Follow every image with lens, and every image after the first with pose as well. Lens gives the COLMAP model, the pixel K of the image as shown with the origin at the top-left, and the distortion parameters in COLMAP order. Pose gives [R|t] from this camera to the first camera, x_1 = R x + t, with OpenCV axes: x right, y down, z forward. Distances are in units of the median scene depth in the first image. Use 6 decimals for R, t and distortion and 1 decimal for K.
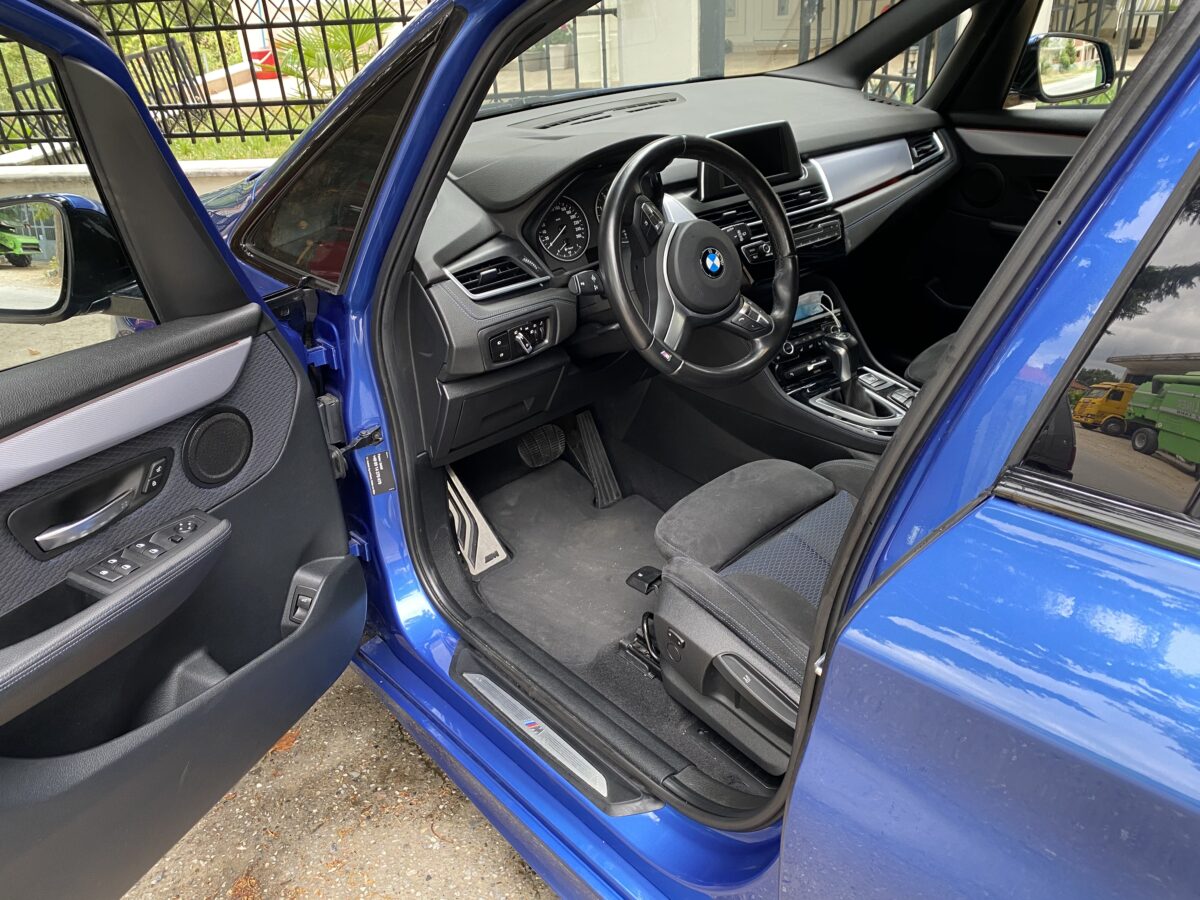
lens RADIAL K [[919.4, 0, 600.0], [0, 919.4, 450.0], [0, 0, 1]] dist [0.034434, -0.002528]
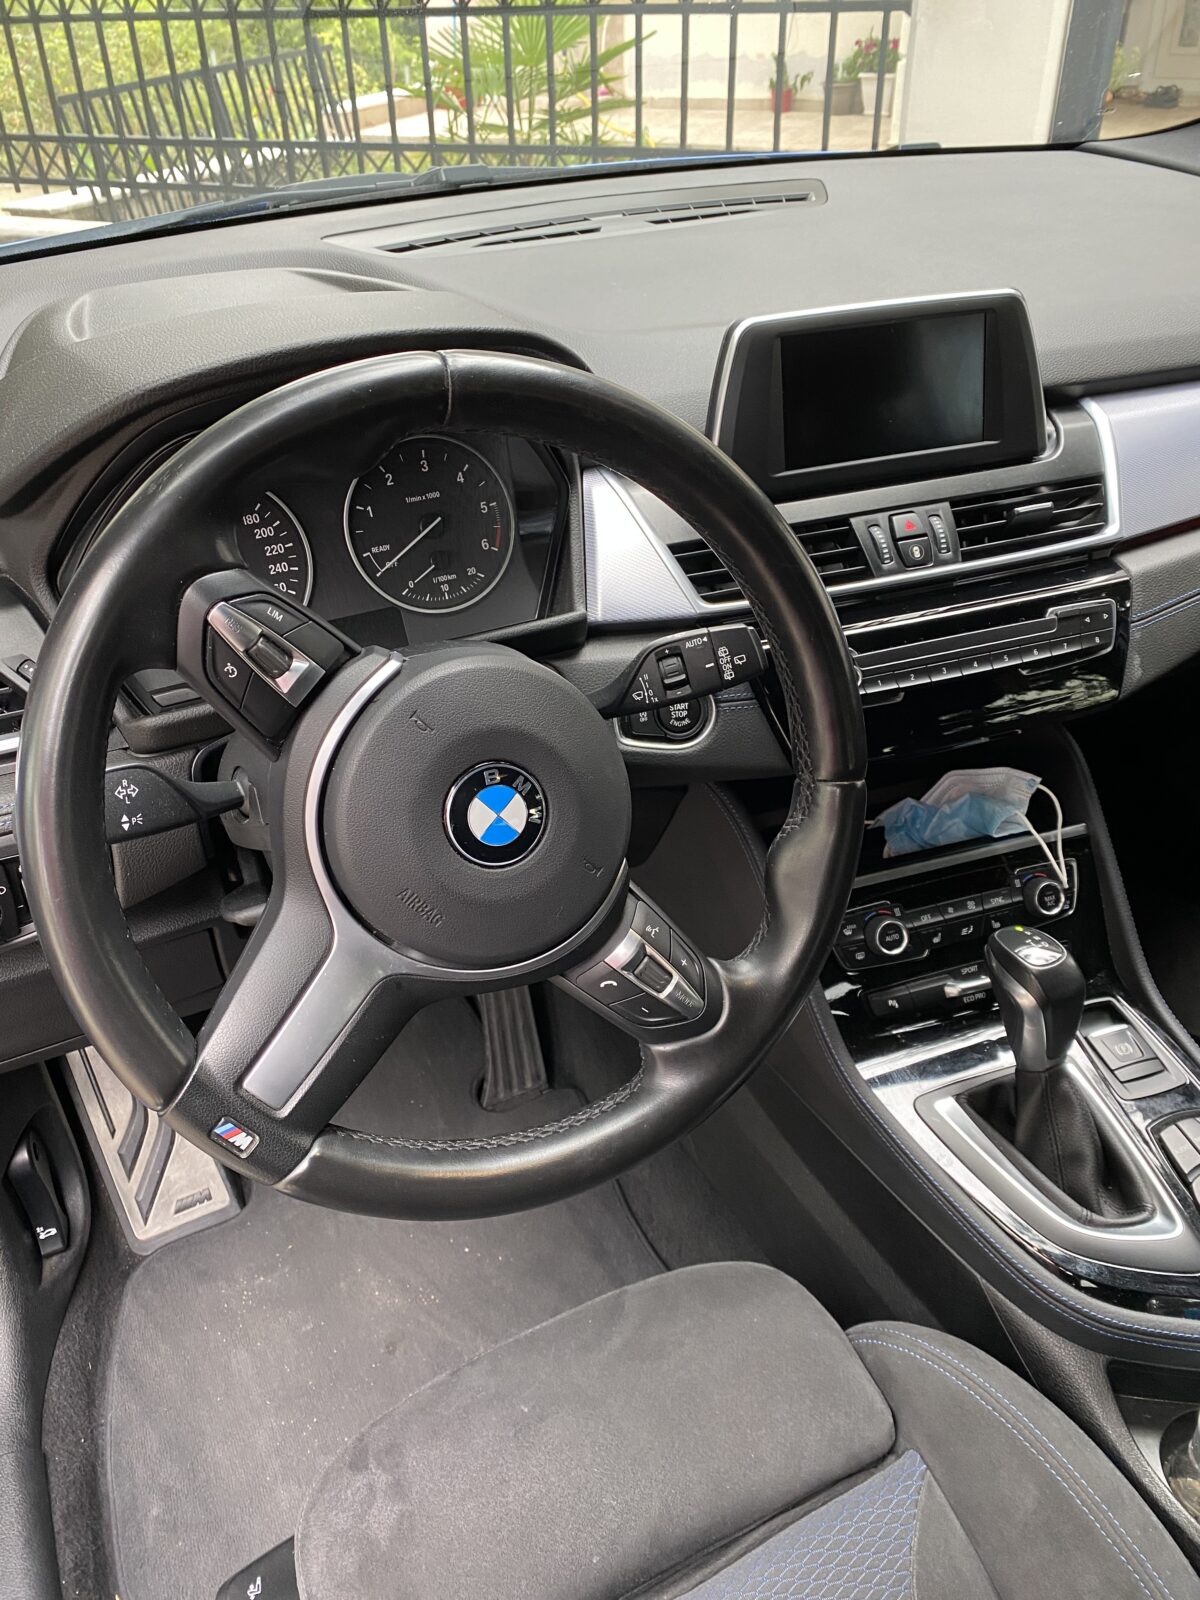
lens RADIAL K [[1225.8, 0, 600.0], [0, 1225.8, 800.0], [0, 0, 1]] dist [0.034434, -0.002528]
pose [[0.961799, 0.178648, -0.207430, 0.153235], [-0.153899, 0.979498, 0.129997, -0.173540], [0.226401, -0.093108, 0.969574, 0.421399]]
